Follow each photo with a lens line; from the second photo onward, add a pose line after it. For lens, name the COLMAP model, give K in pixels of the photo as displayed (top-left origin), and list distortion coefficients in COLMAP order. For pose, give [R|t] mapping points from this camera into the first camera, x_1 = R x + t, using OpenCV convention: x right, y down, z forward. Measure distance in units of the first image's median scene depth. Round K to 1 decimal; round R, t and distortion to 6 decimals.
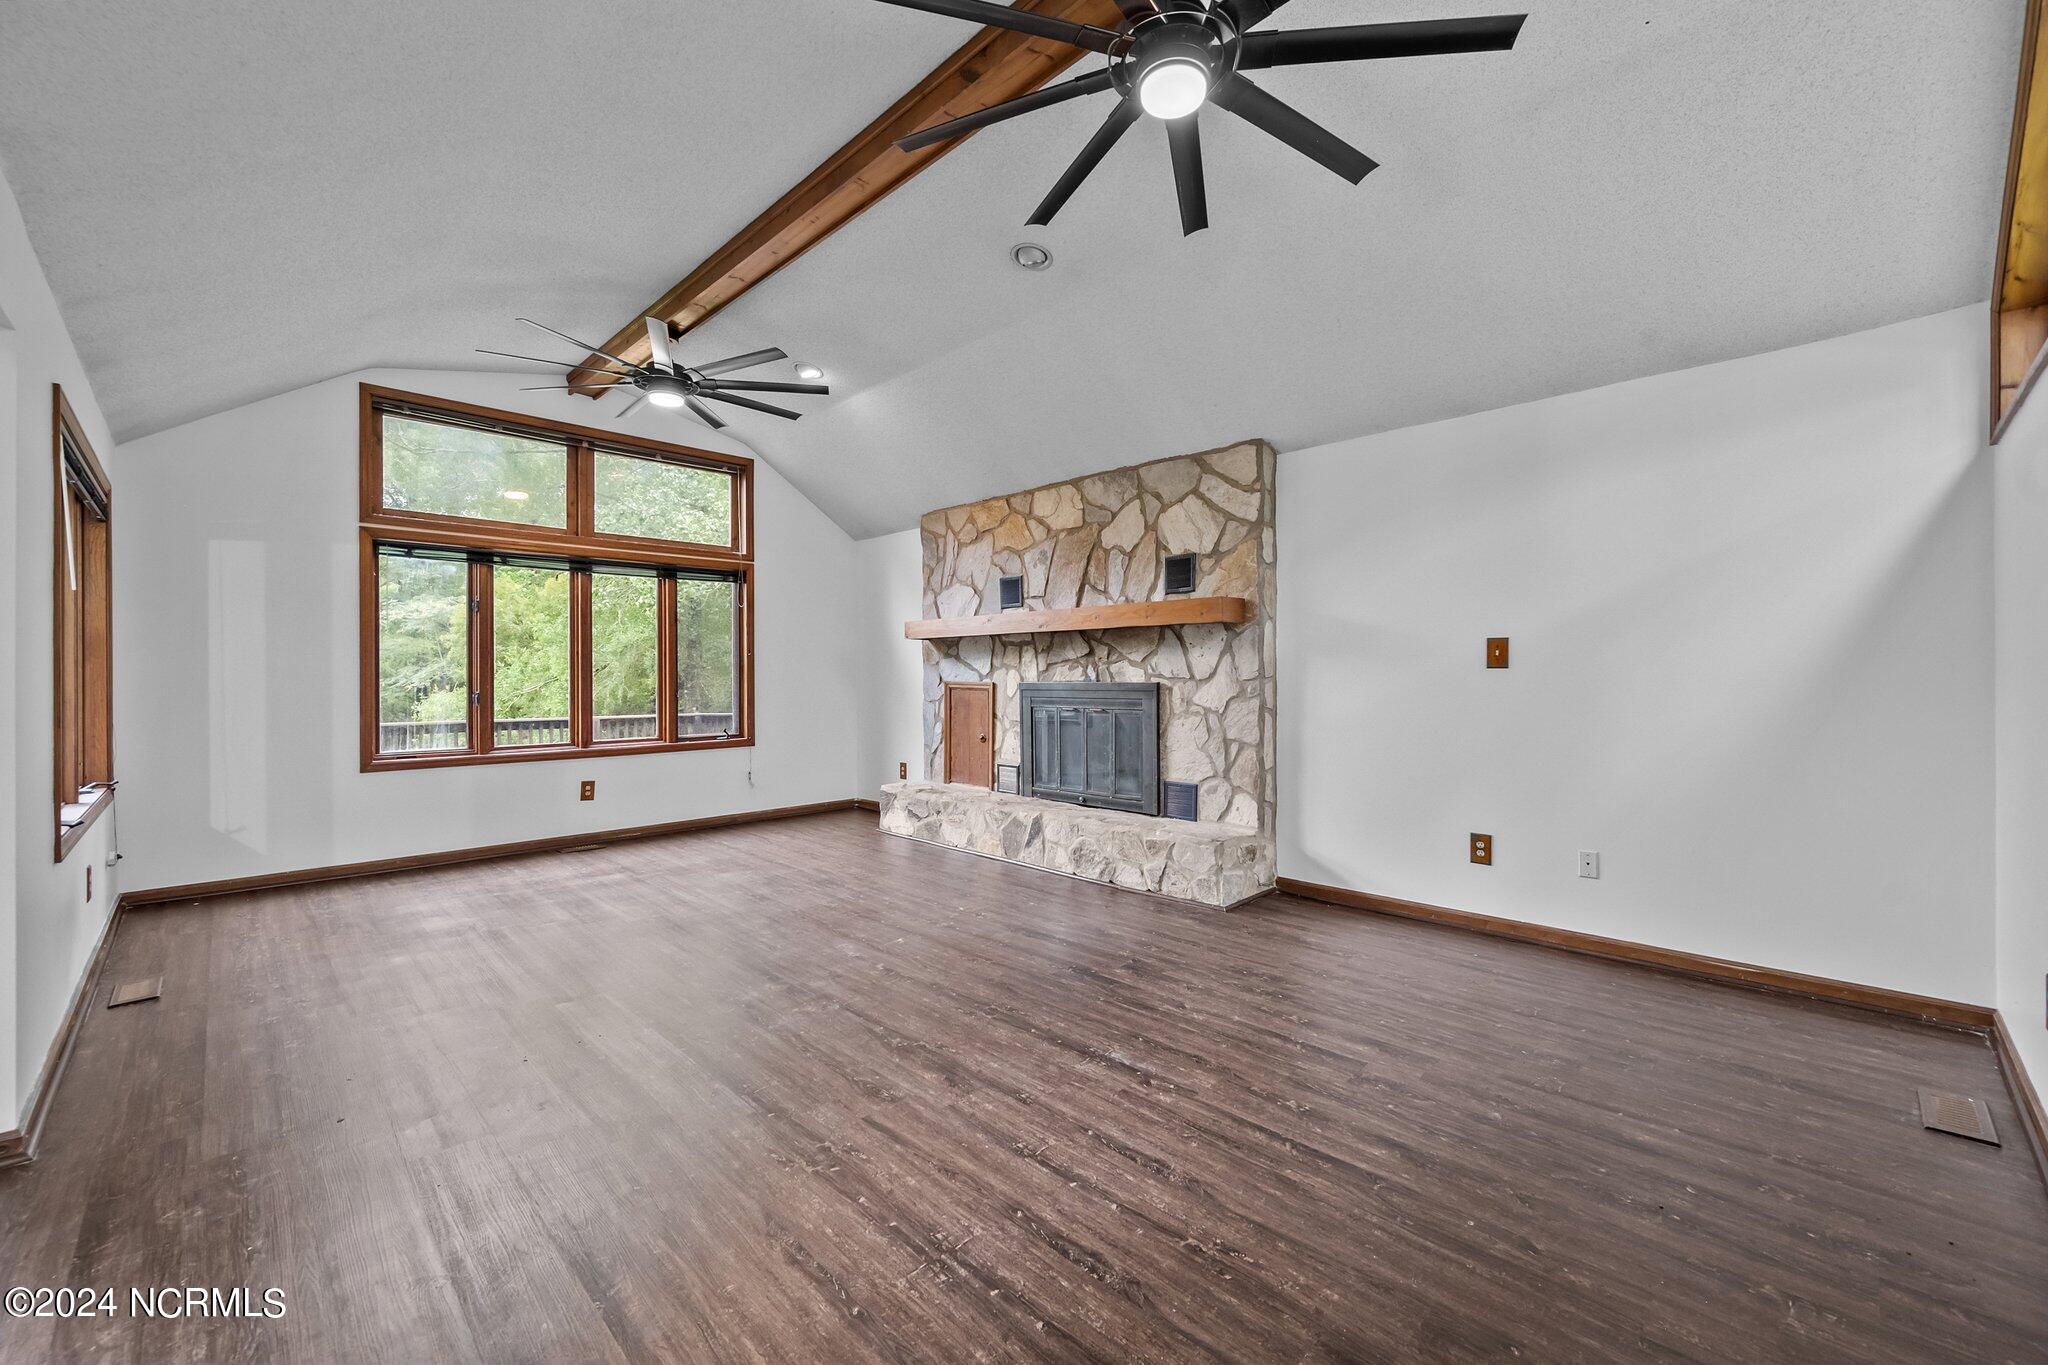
lens RADIAL K [[810.2, 0, 1038.0], [0, 810.2, 675.3], [0, 0, 1]] dist [-0.000072, -0.000010]
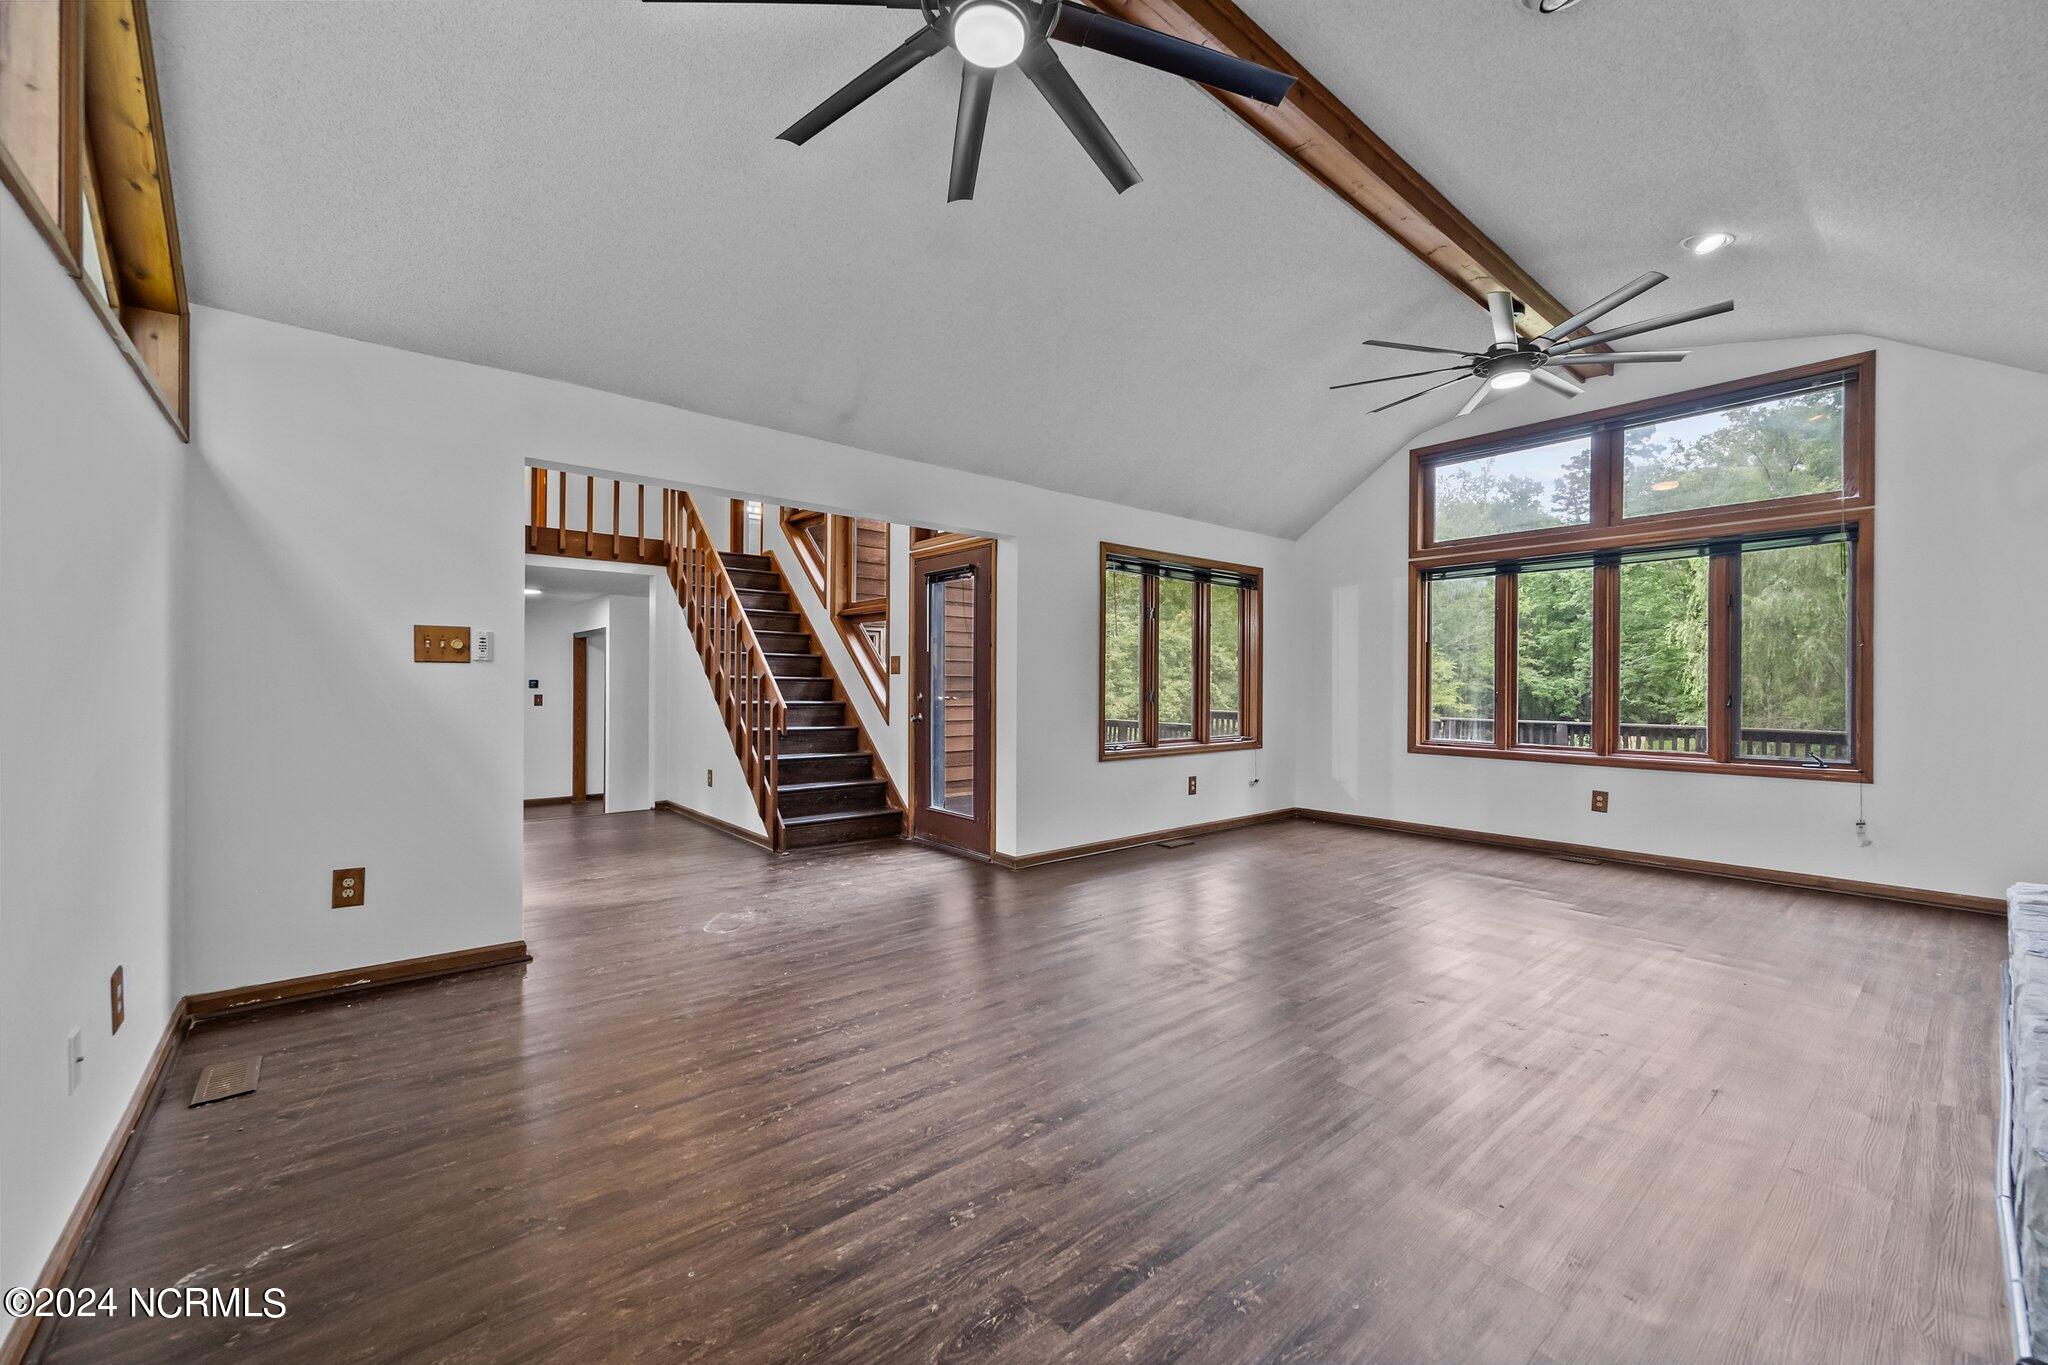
lens RADIAL K [[810.2, 0, 1038.4], [0, 810.2, 687.3], [0, 0, 1]] dist [-0.000072, -0.000010]
pose [[-0.080515, 0.006841, -0.996730, 1.028772], [-0.001560, 0.999974, 0.006989, 0.016415], [0.996752, 0.002117, -0.080503, 1.075102]]
